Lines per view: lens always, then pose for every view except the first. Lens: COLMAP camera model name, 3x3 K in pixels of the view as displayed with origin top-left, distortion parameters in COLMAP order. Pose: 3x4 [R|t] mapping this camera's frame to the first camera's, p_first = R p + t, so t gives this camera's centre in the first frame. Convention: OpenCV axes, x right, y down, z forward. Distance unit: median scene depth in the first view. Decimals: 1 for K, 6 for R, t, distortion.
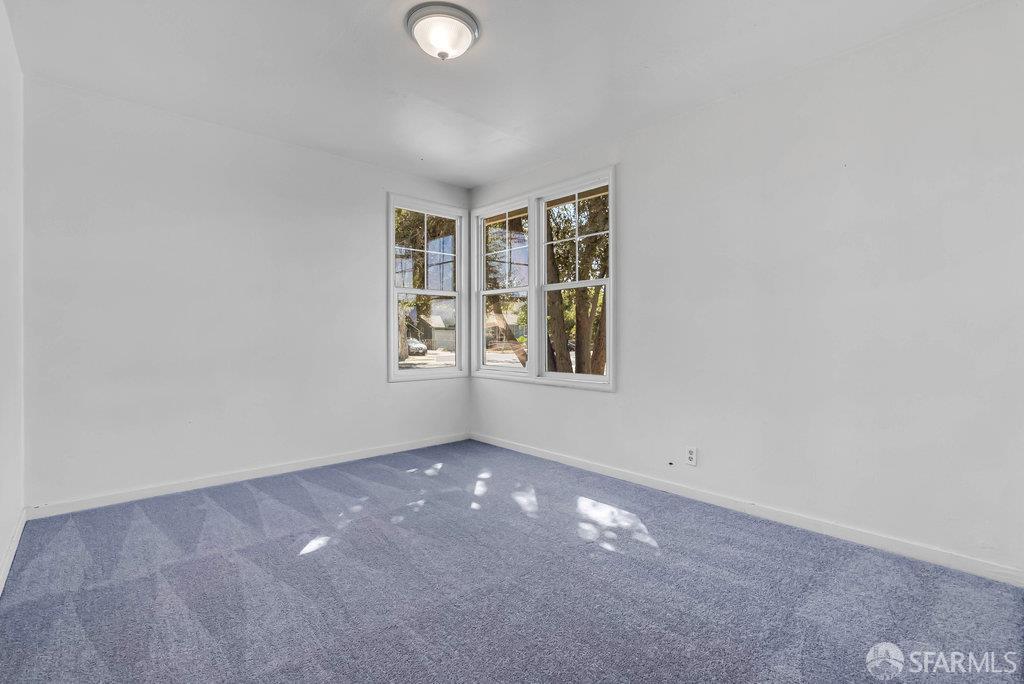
lens RADIAL K [[473.2, 0, 510.2], [0, 473.2, 338.2], [0, 0, 1]] dist [-0.005624, 0.000648]
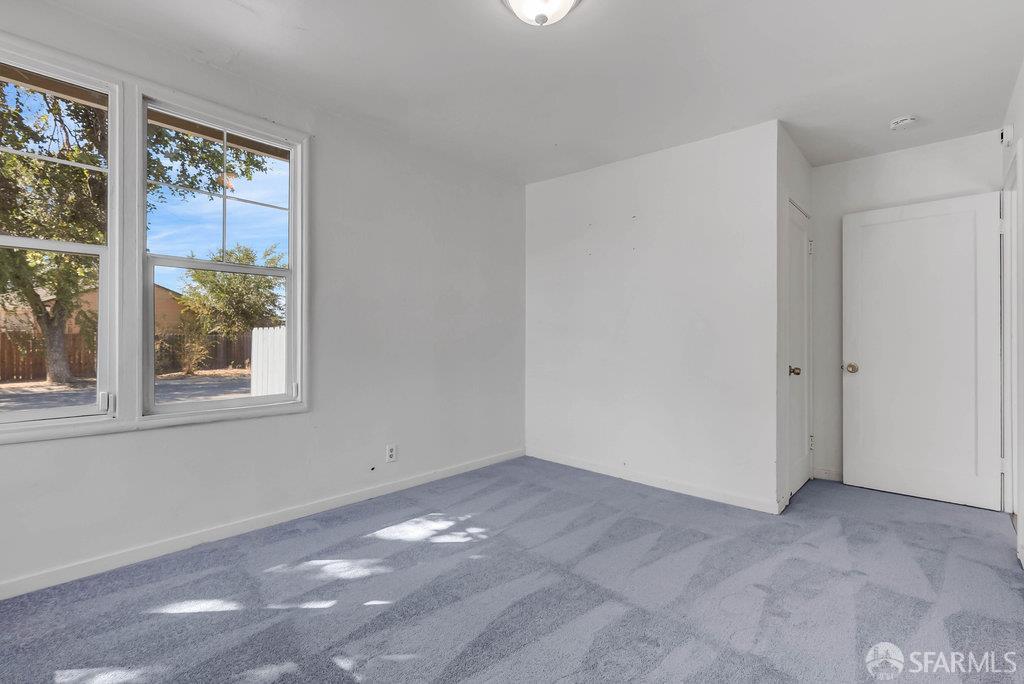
lens RADIAL K [[478.9, 0, 513.8], [0, 478.9, 340.8], [0, 0, 1]] dist [-0.006522, 0.000218]
pose [[-0.120529, 0.002372, 0.992707, -0.712008], [0.007132, 0.999973, -0.001524, -0.004527], [-0.992684, 0.006897, -0.120543, 0.822249]]
